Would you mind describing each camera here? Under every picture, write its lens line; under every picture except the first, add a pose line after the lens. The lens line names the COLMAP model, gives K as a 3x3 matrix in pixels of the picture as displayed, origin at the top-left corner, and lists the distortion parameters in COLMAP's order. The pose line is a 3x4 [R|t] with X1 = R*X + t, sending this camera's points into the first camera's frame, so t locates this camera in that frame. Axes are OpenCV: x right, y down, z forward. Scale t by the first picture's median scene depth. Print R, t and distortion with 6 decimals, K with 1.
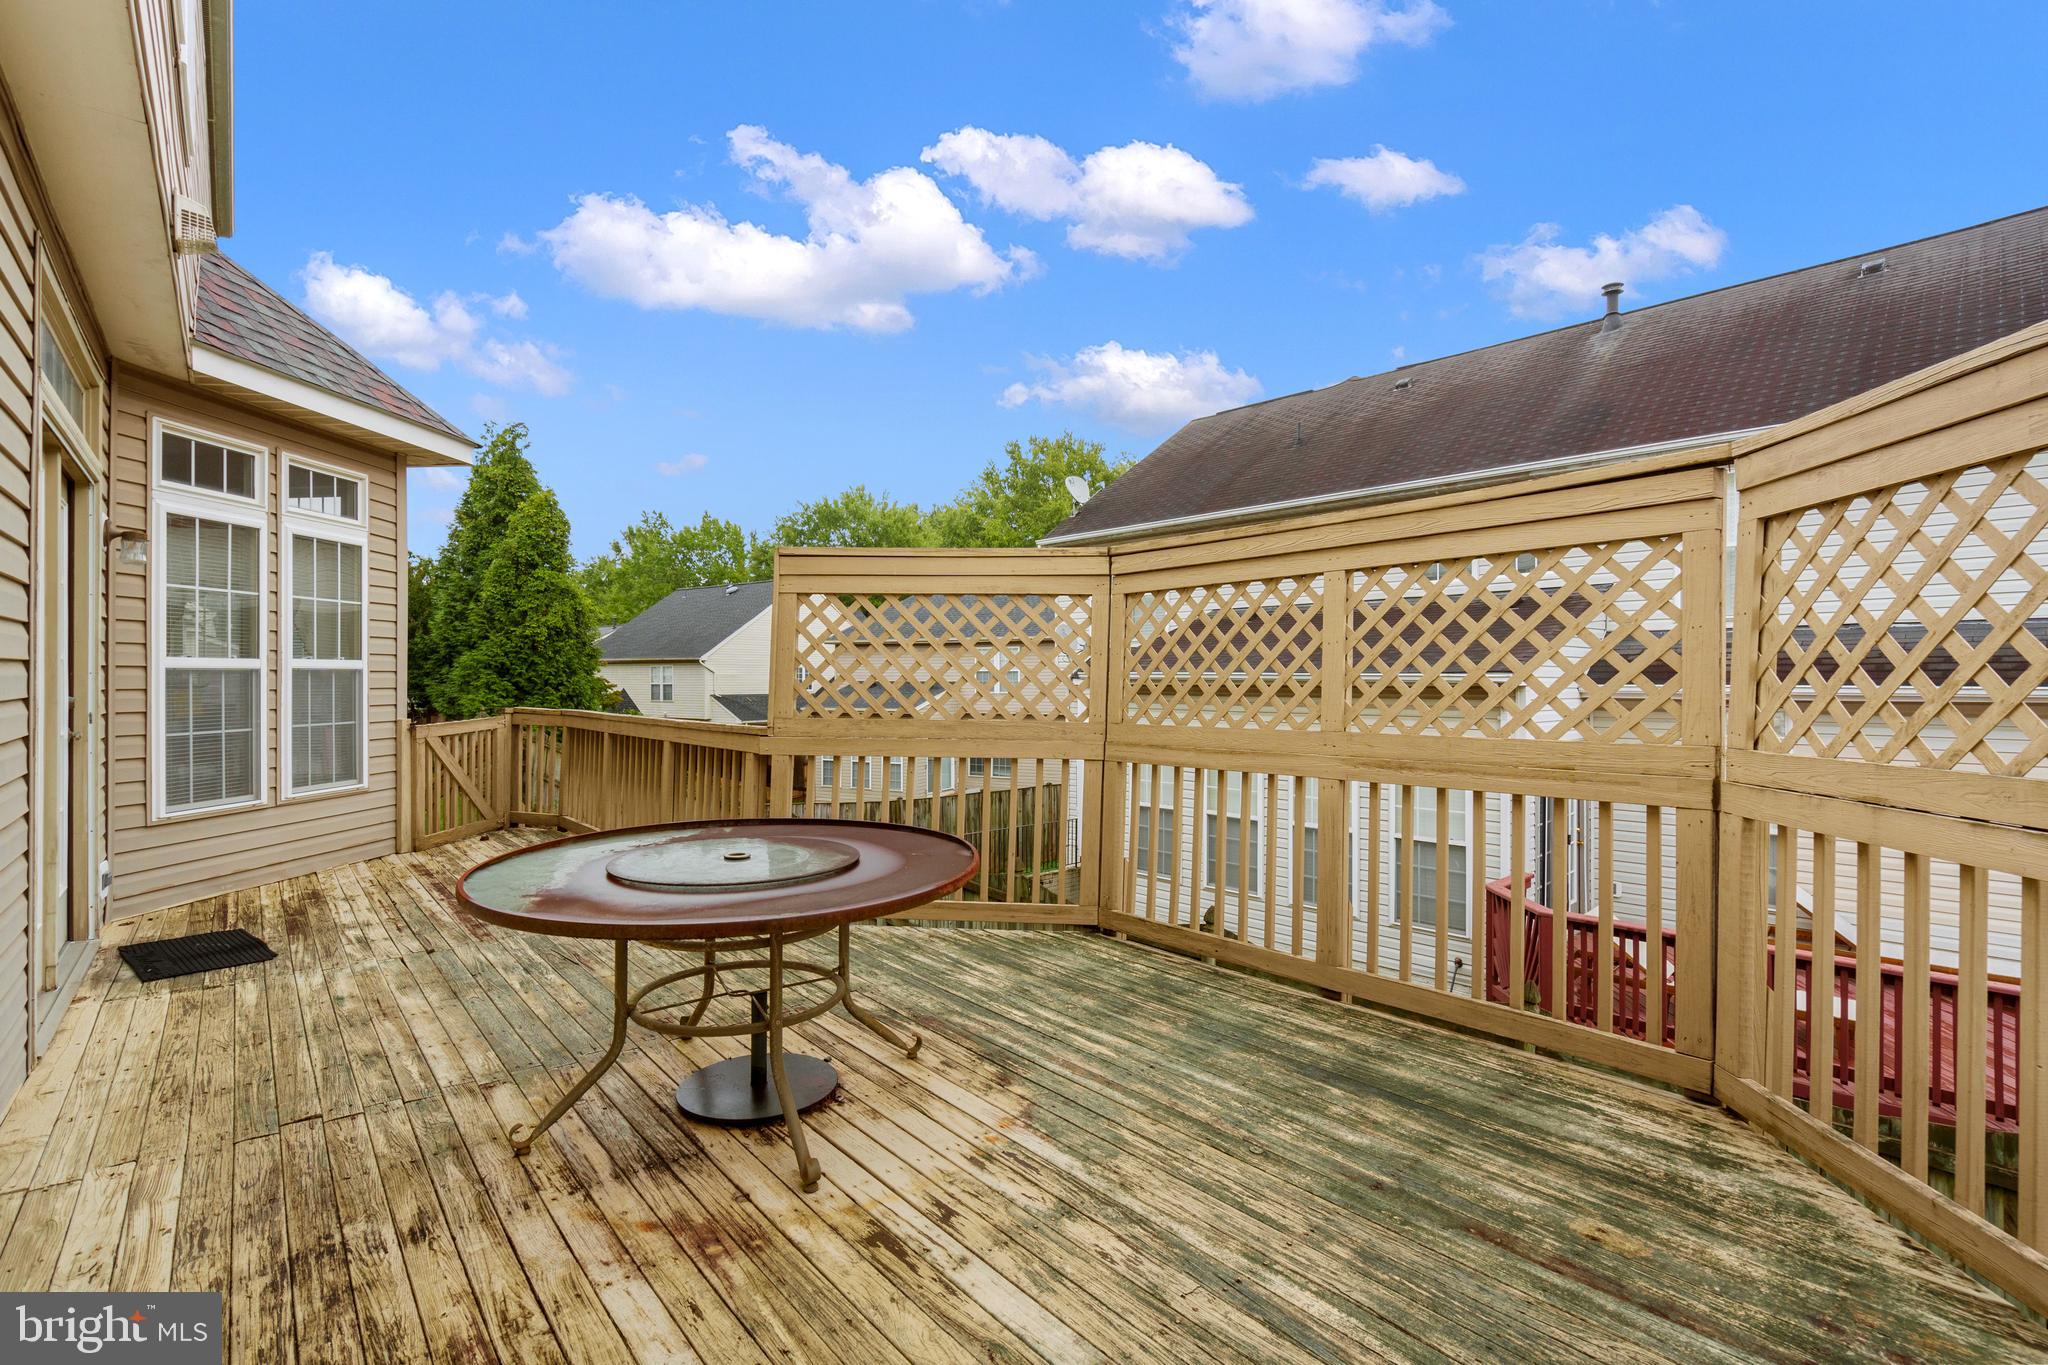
lens RADIAL K [[934.4, 0, 1019.8], [0, 934.4, 685.6], [0, 0, 1]] dist [-0.000604, 0.000197]
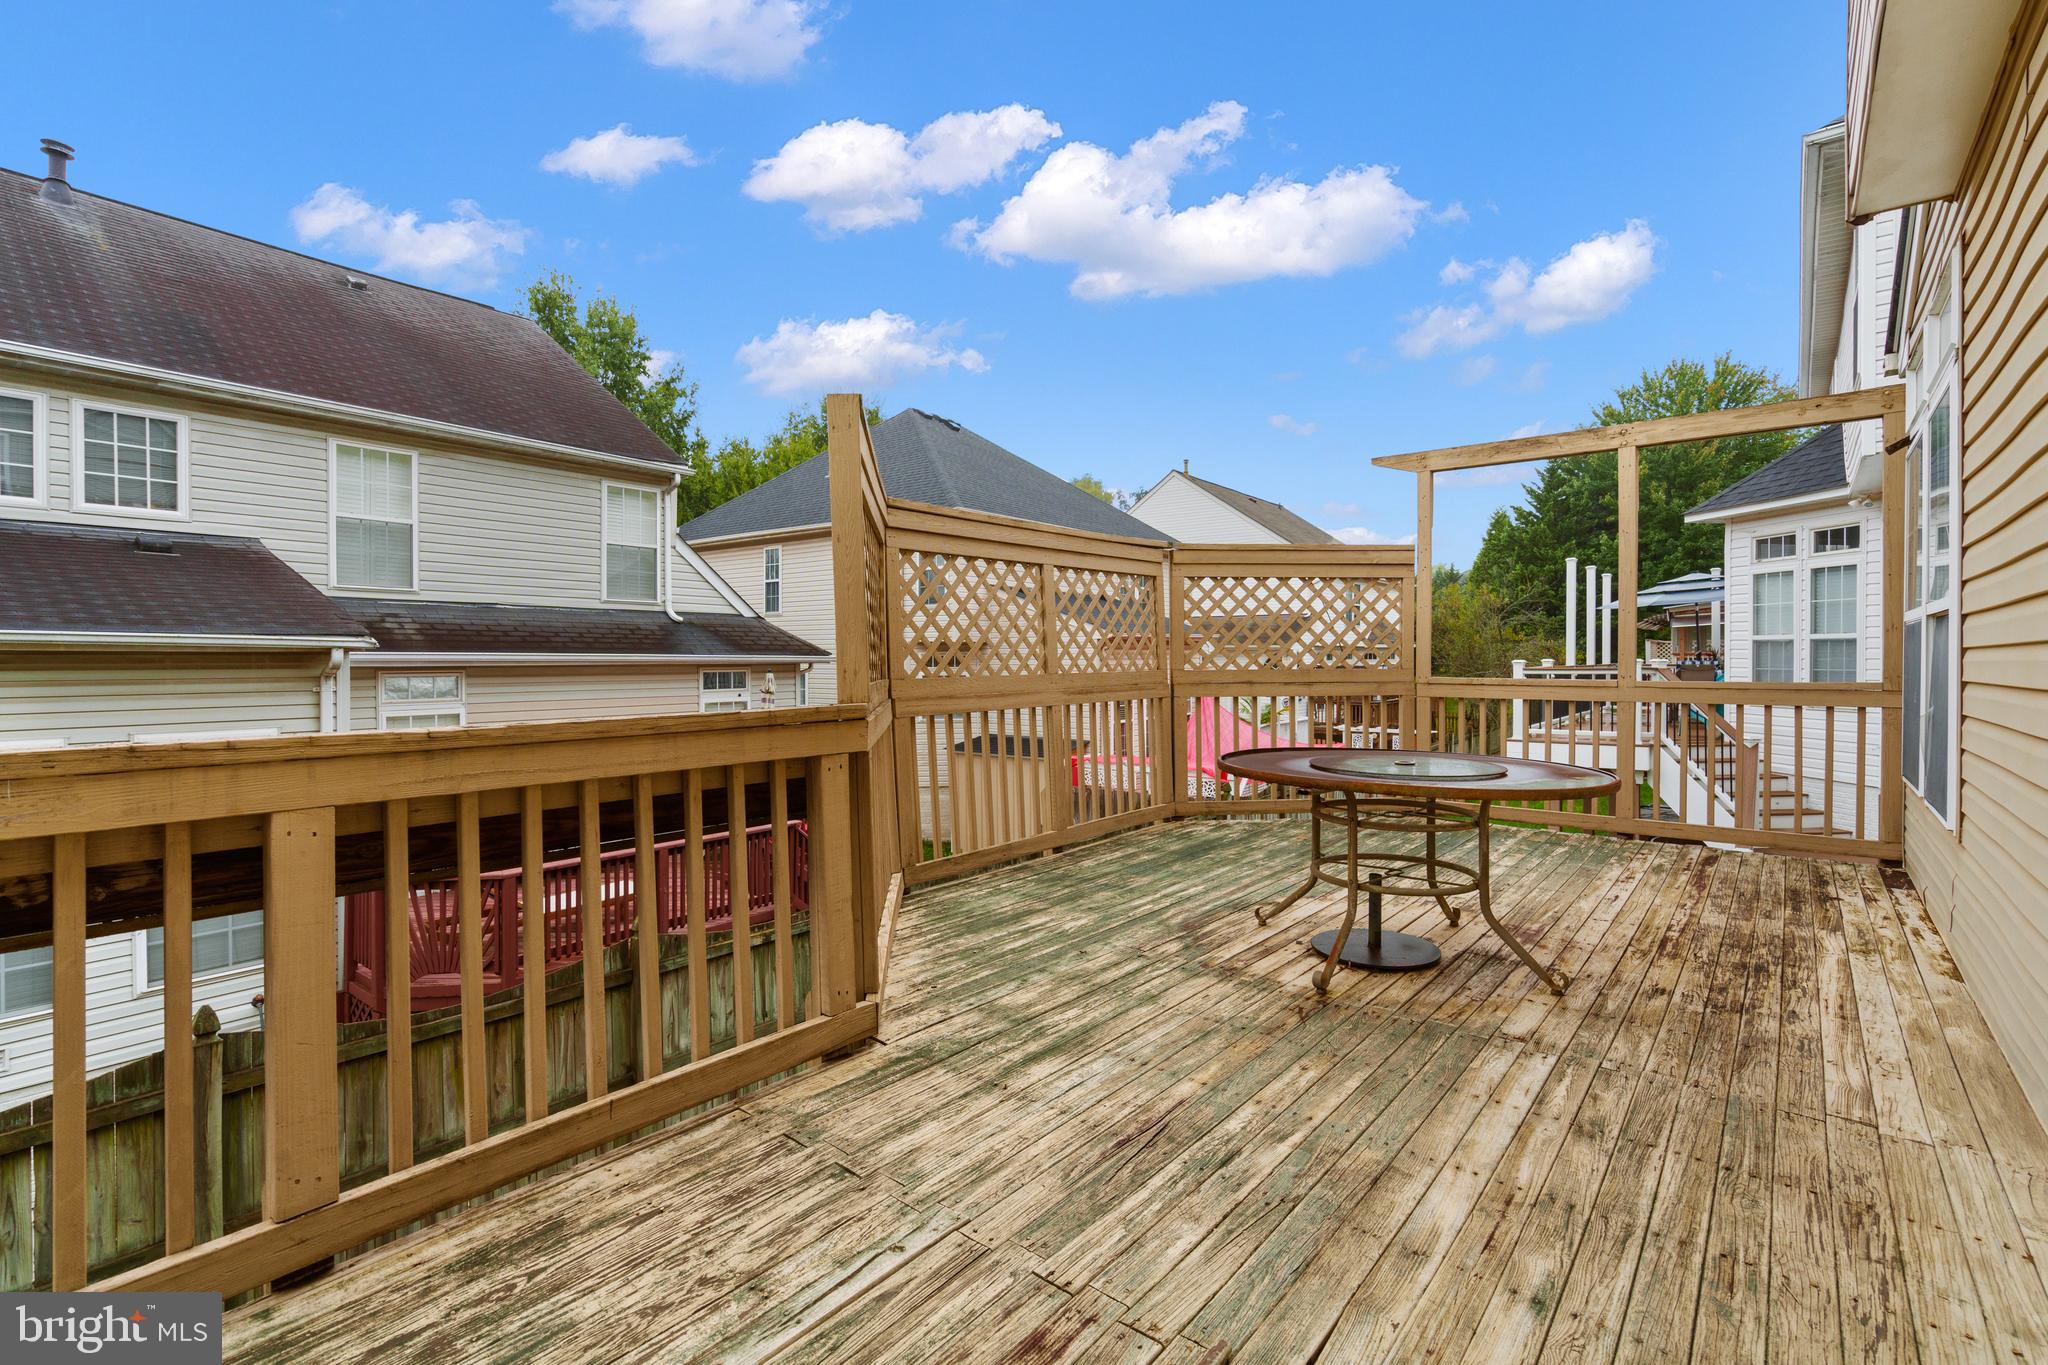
lens RADIAL K [[939.9, 0, 1020.1], [0, 939.9, 669.3], [0, 0, 1]] dist [0.000493, 0.000100]
pose [[-0.183806, -0.014360, 0.982858, -0.836513], [0.005850, 0.999860, 0.015703, 0.013798], [-0.982945, 0.008636, -0.183696, 0.986840]]
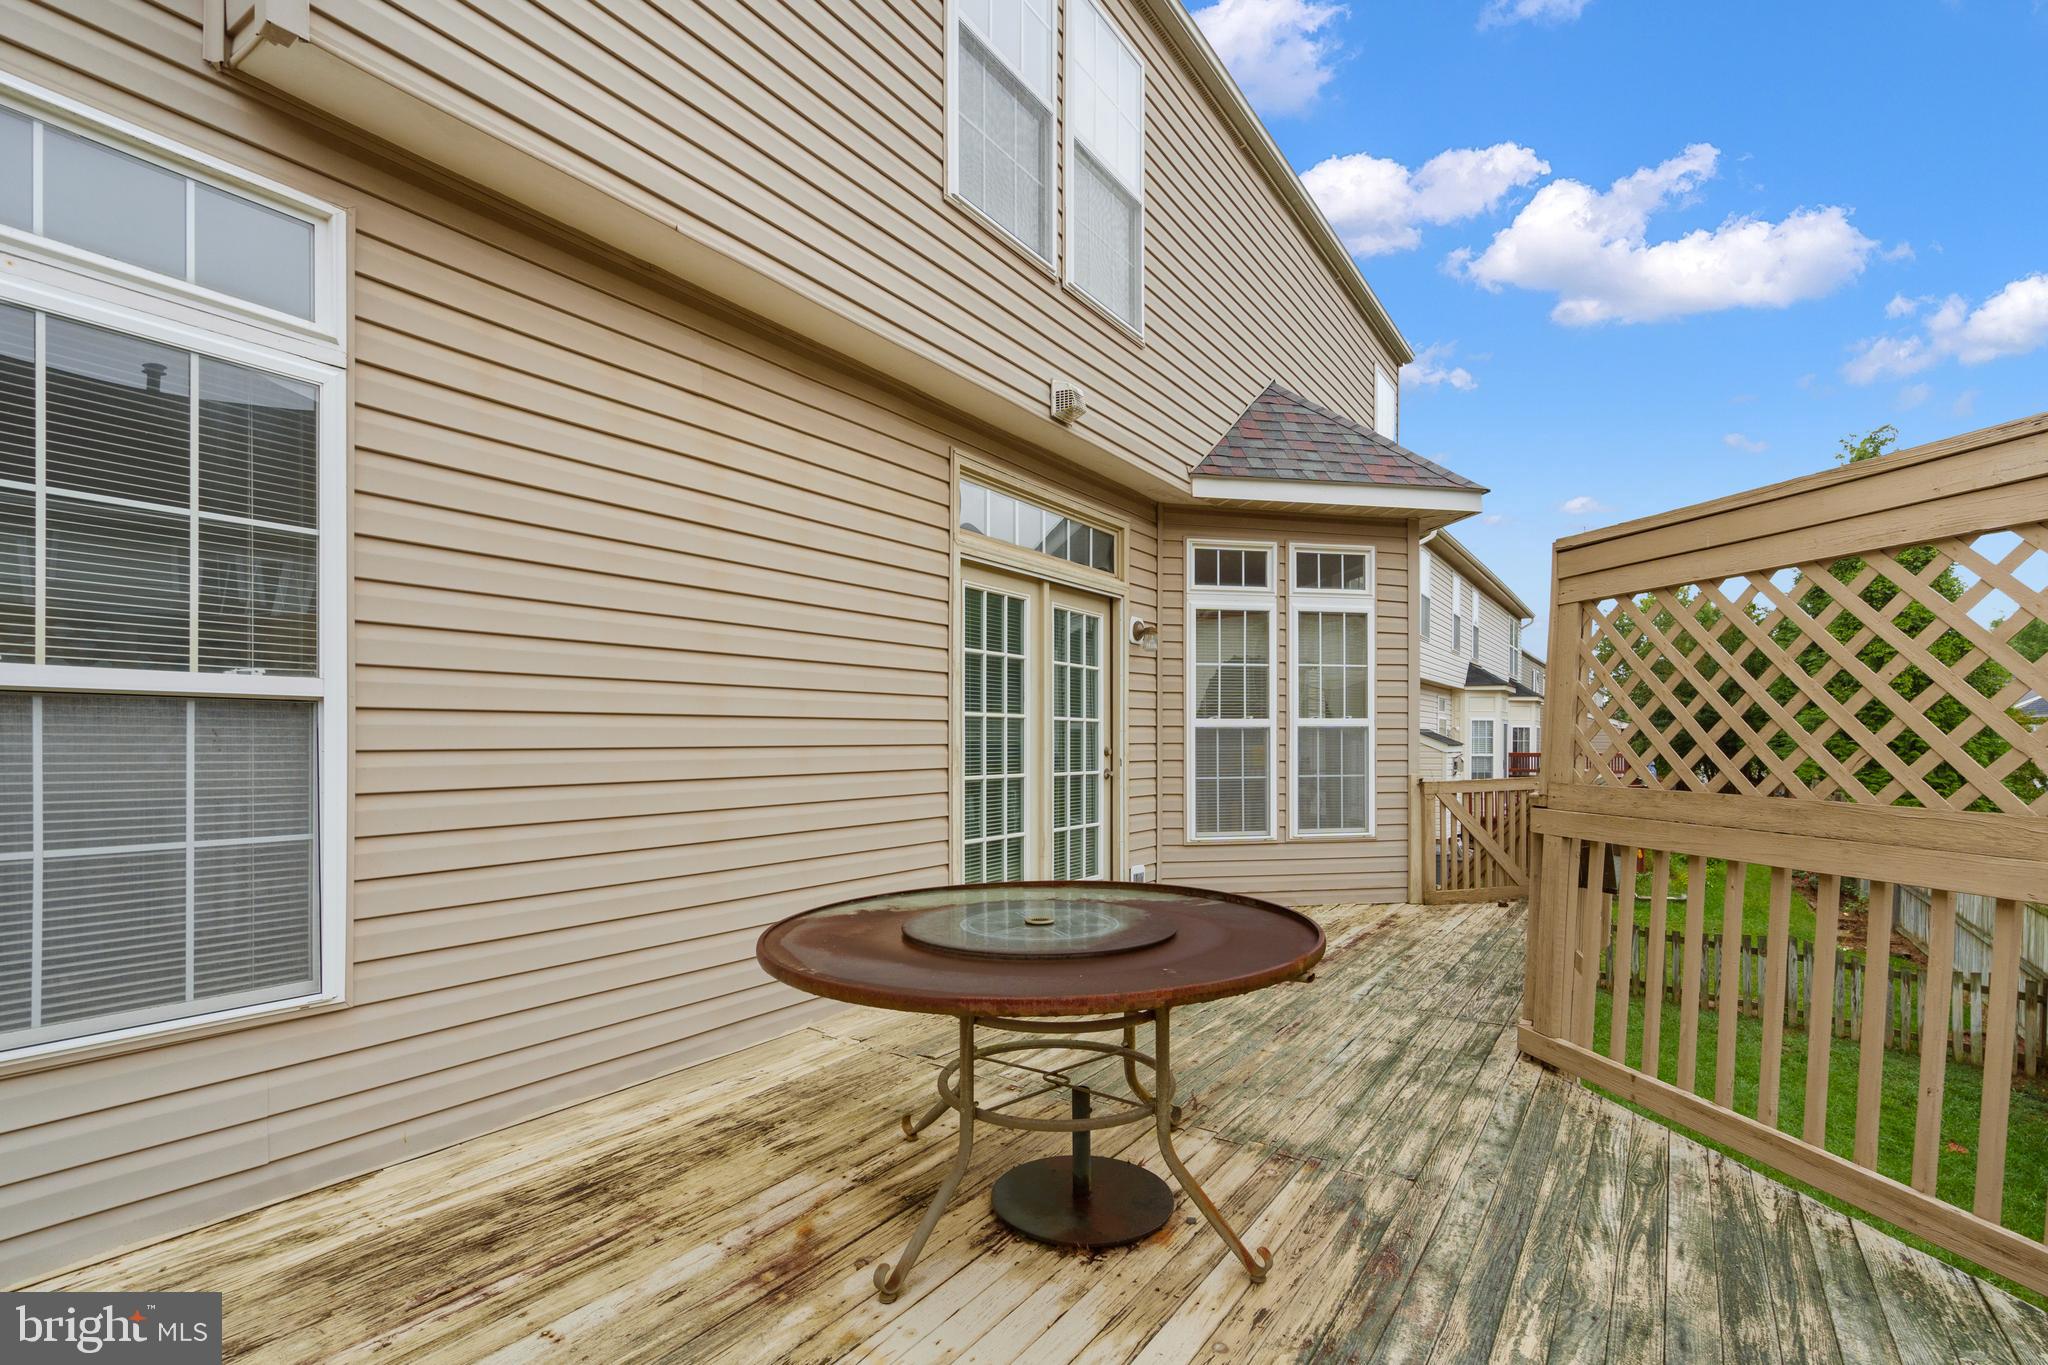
lens RADIAL K [[943.4, 0, 1025.9], [0, 943.4, 748.5], [0, 0, 1]] dist [-0.002036, 0.000035]
pose [[0.275318, 0.005322, -0.961338, 0.308905], [-0.005998, 0.999975, 0.003818, 0.007905], [0.961334, 0.004715, 0.275343, 0.409317]]
